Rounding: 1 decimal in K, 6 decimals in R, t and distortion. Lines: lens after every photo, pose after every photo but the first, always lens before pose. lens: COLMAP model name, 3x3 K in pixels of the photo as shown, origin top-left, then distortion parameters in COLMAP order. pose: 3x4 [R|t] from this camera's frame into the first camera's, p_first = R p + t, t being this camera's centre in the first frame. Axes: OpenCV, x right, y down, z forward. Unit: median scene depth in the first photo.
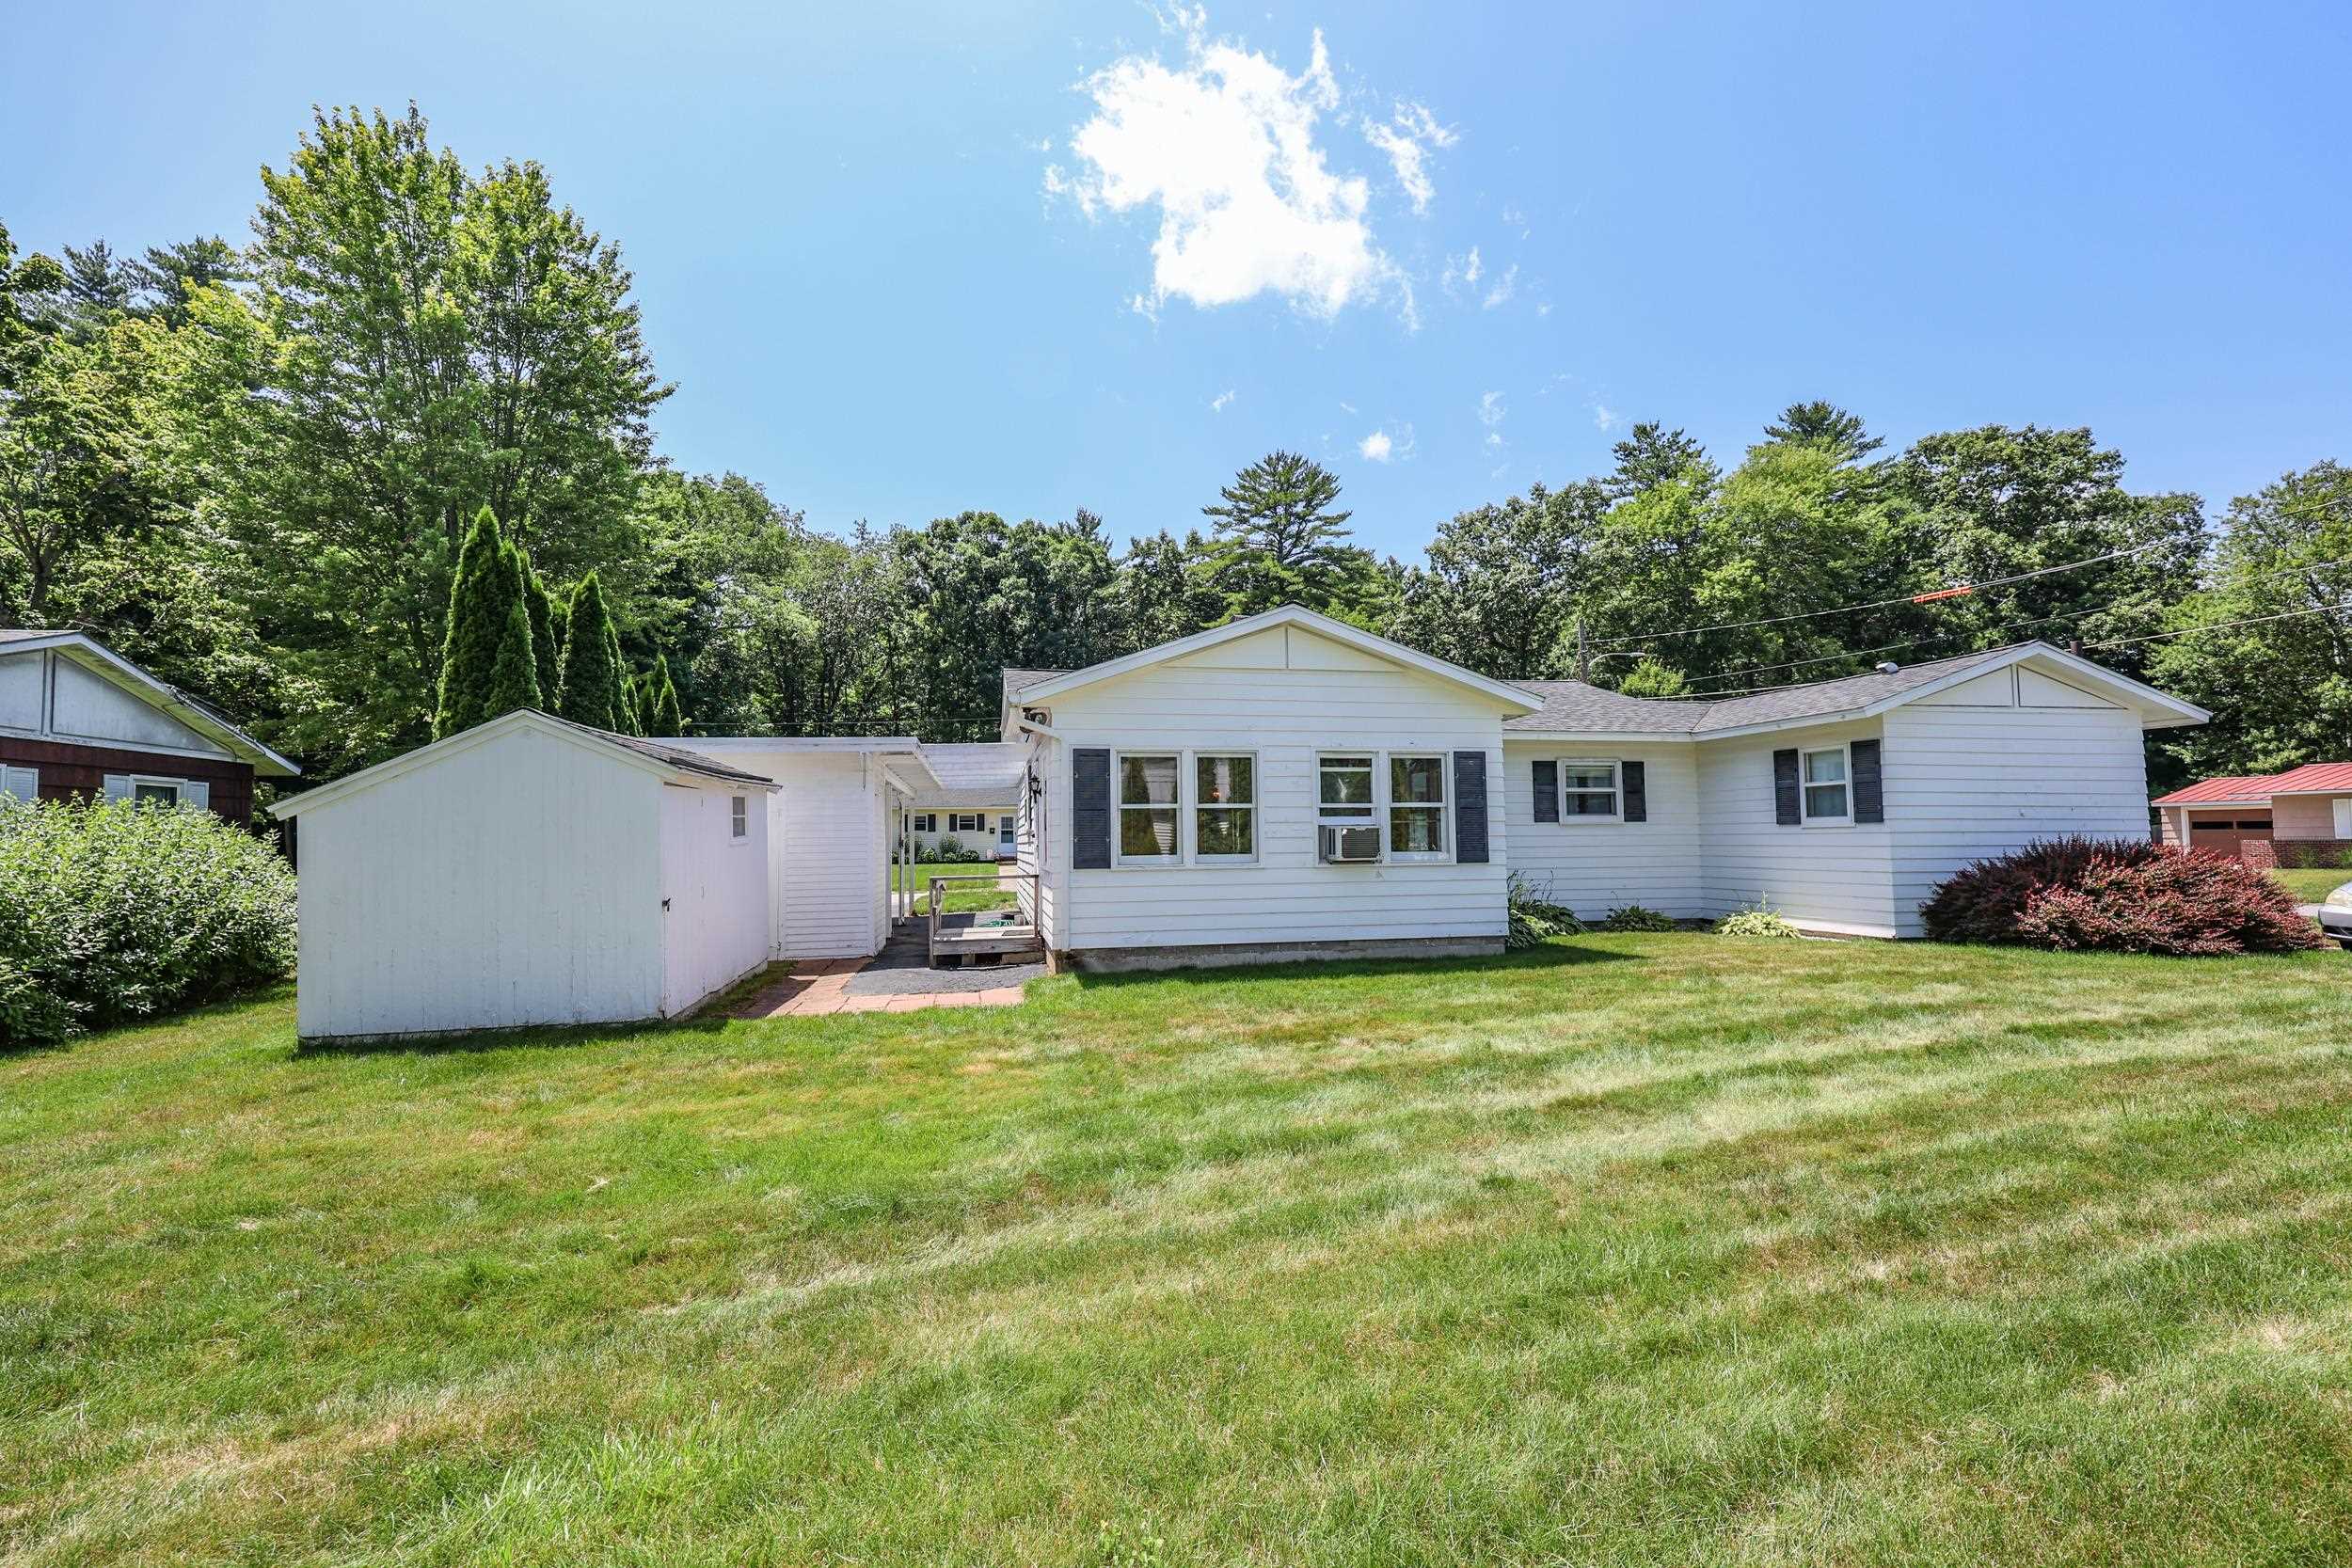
lens RADIAL K [[974.5, 0, 1163.3], [0, 974.5, 770.5], [0, 0, 1]] dist [0.000706, -0.000637]
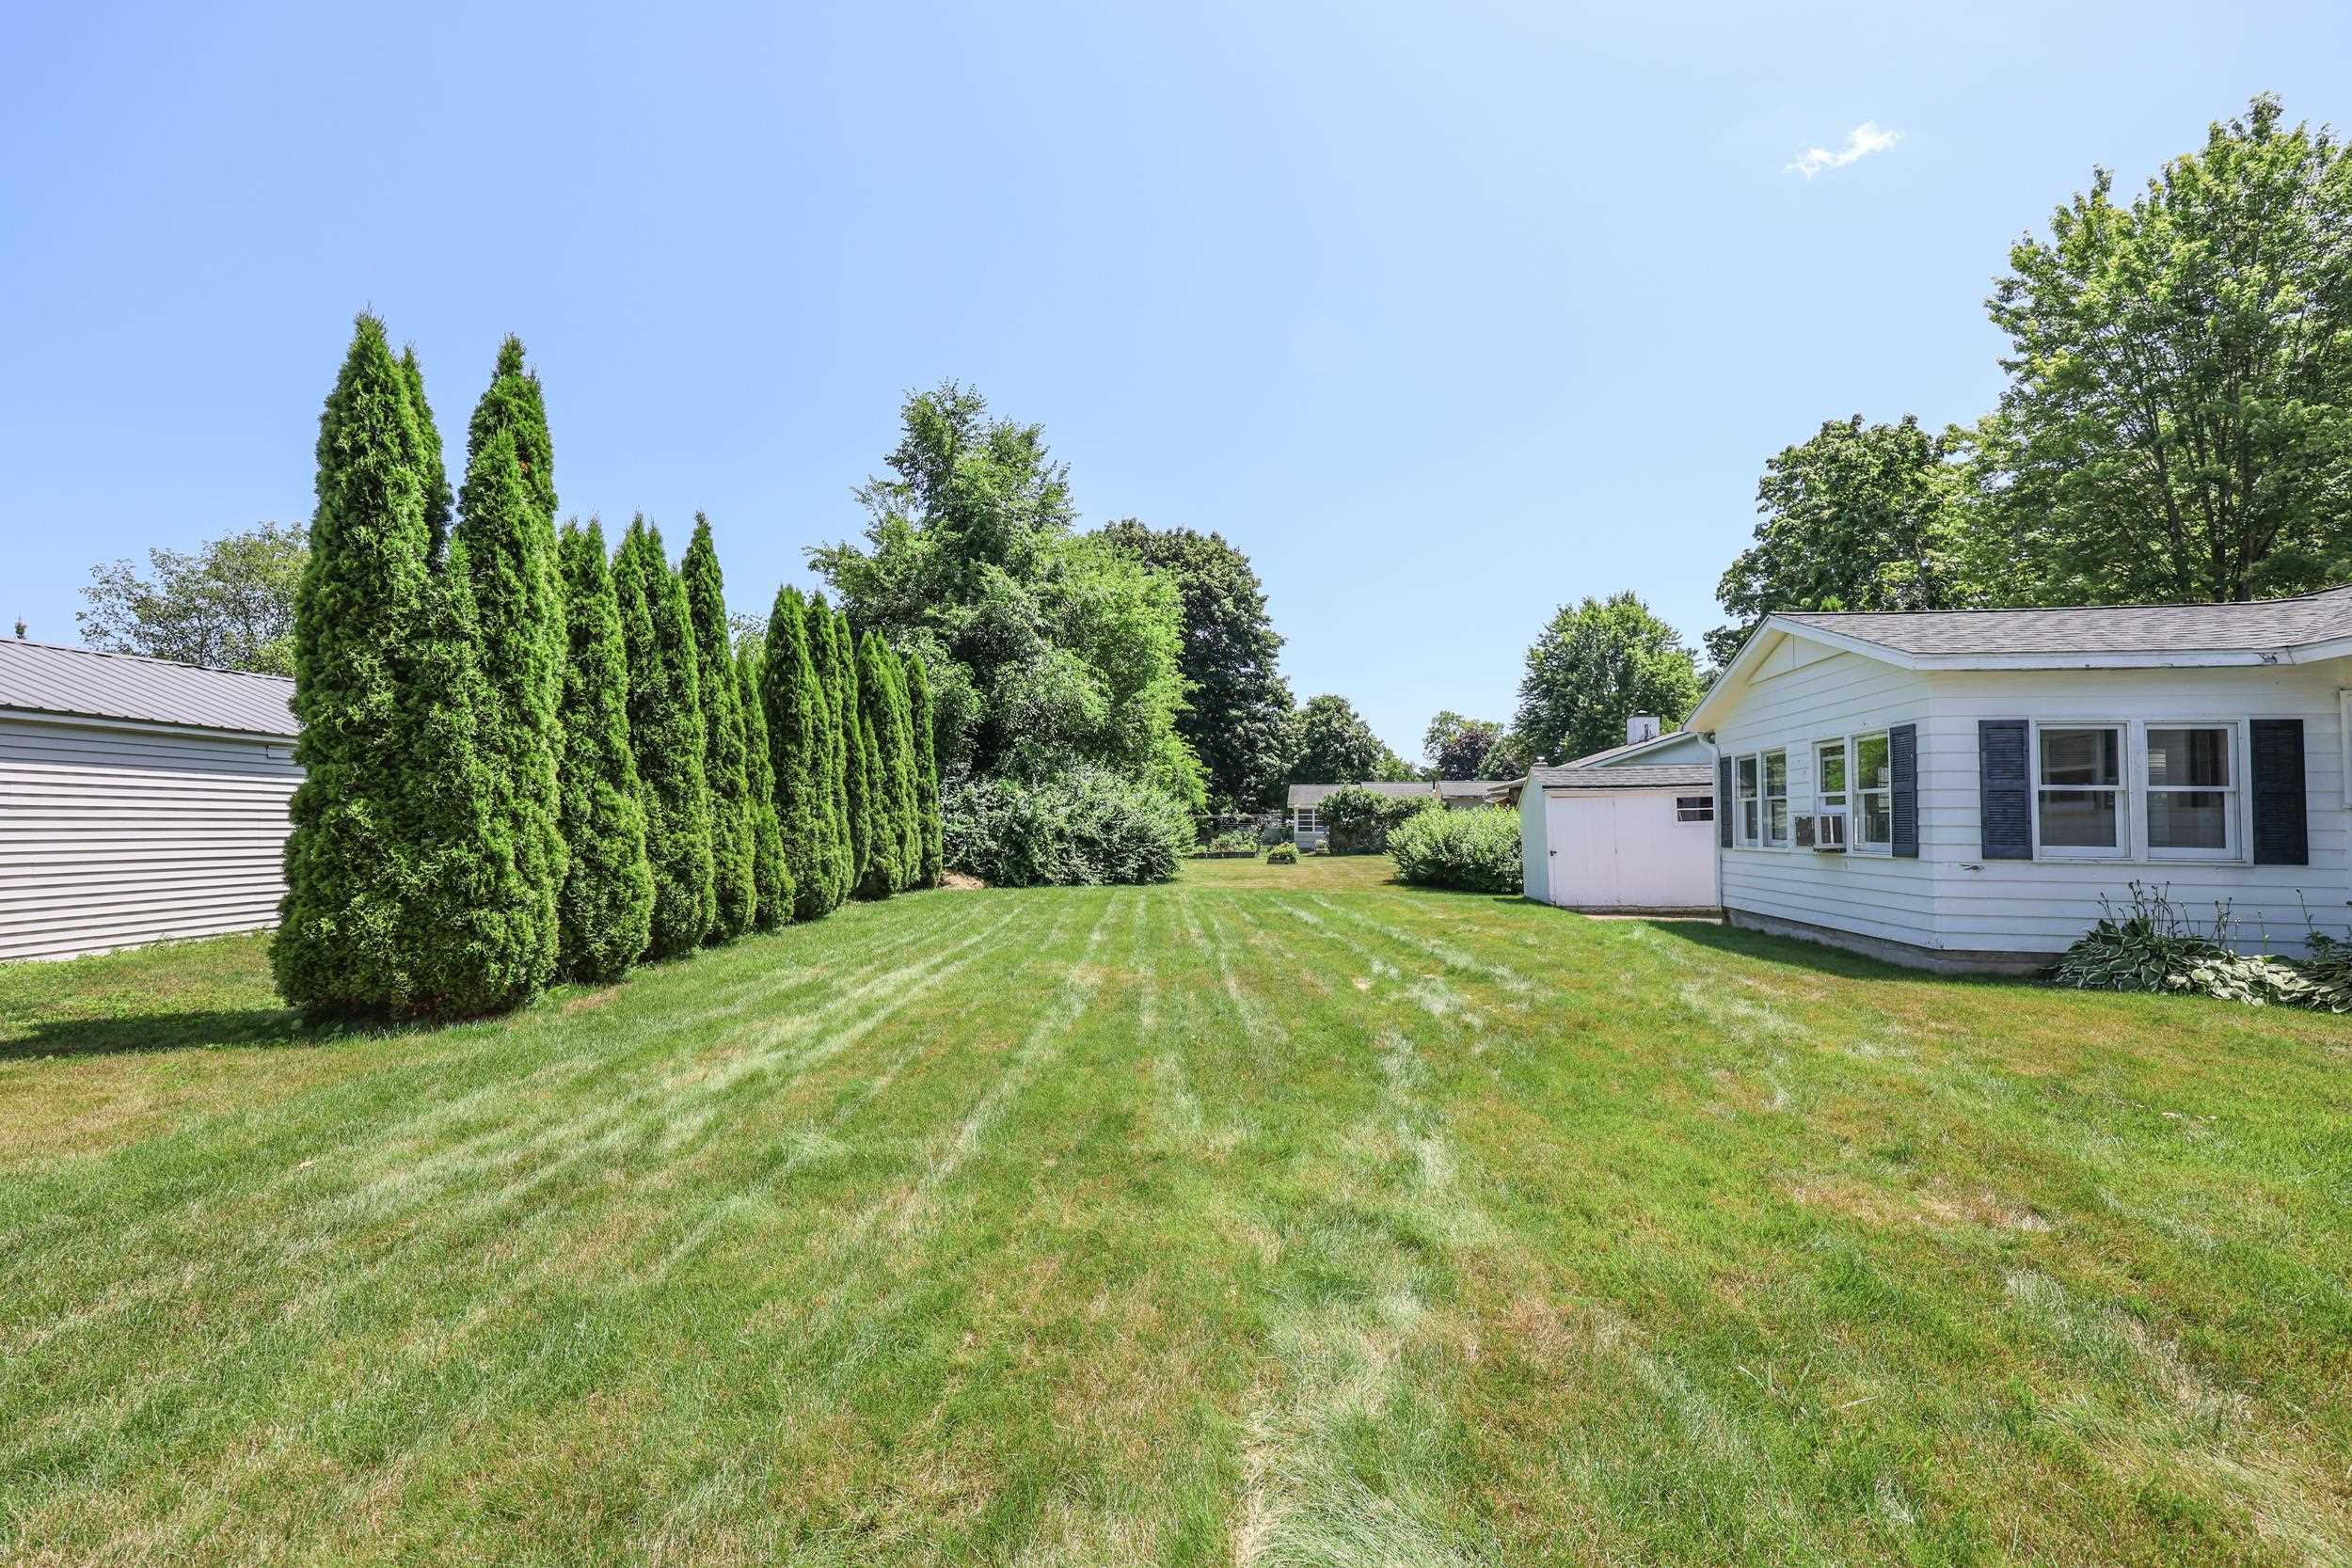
lens RADIAL K [[974.5, 0, 1167.0], [0, 974.5, 789.2], [0, 0, 1]] dist [0.000706, -0.000637]
pose [[-0.320554, -0.023013, -0.946951, 0.986919], [0.064125, 0.996884, -0.045934, 0.024759], [0.945057, -0.075448, -0.318079, 0.495933]]
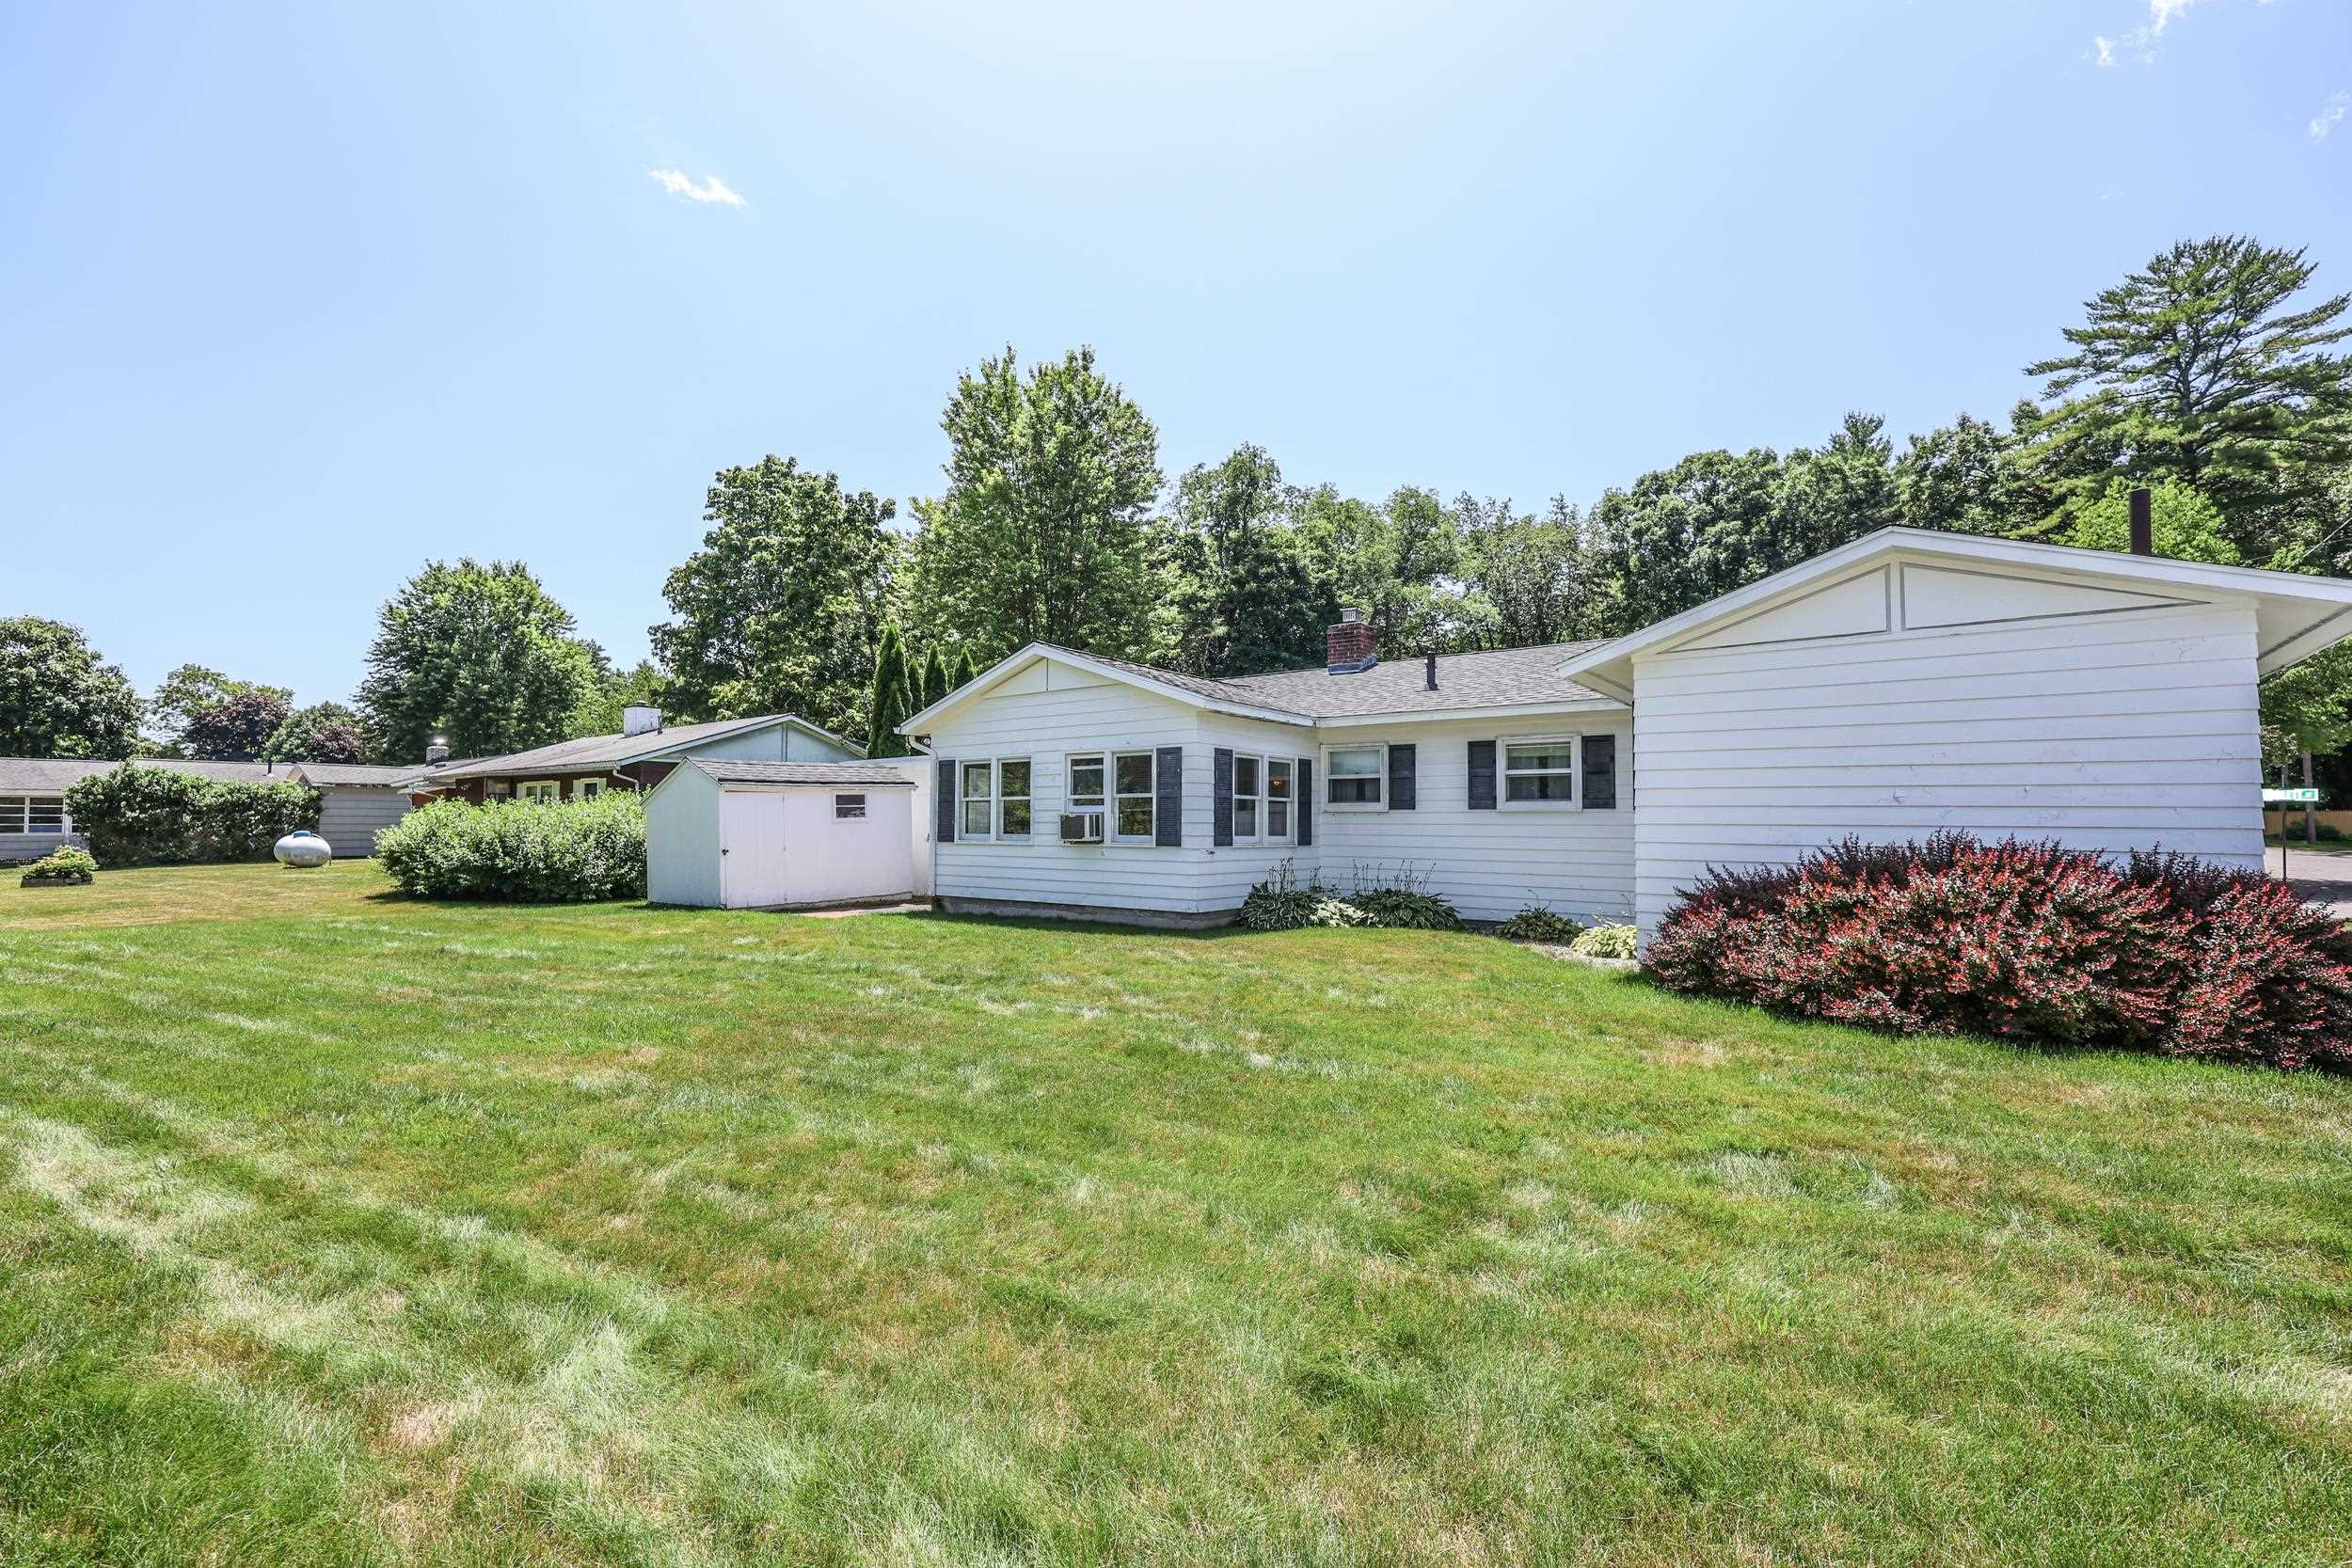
lens RADIAL K [[974.5, 0, 1169.5], [0, 974.5, 796.4], [0, 0, 1]] dist [0.000706, -0.000637]
pose [[0.683907, -0.006193, -0.729543, 0.847732], [0.041120, 0.998702, 0.030070, 0.002181], [0.728410, -0.050563, 0.683274, 0.173145]]
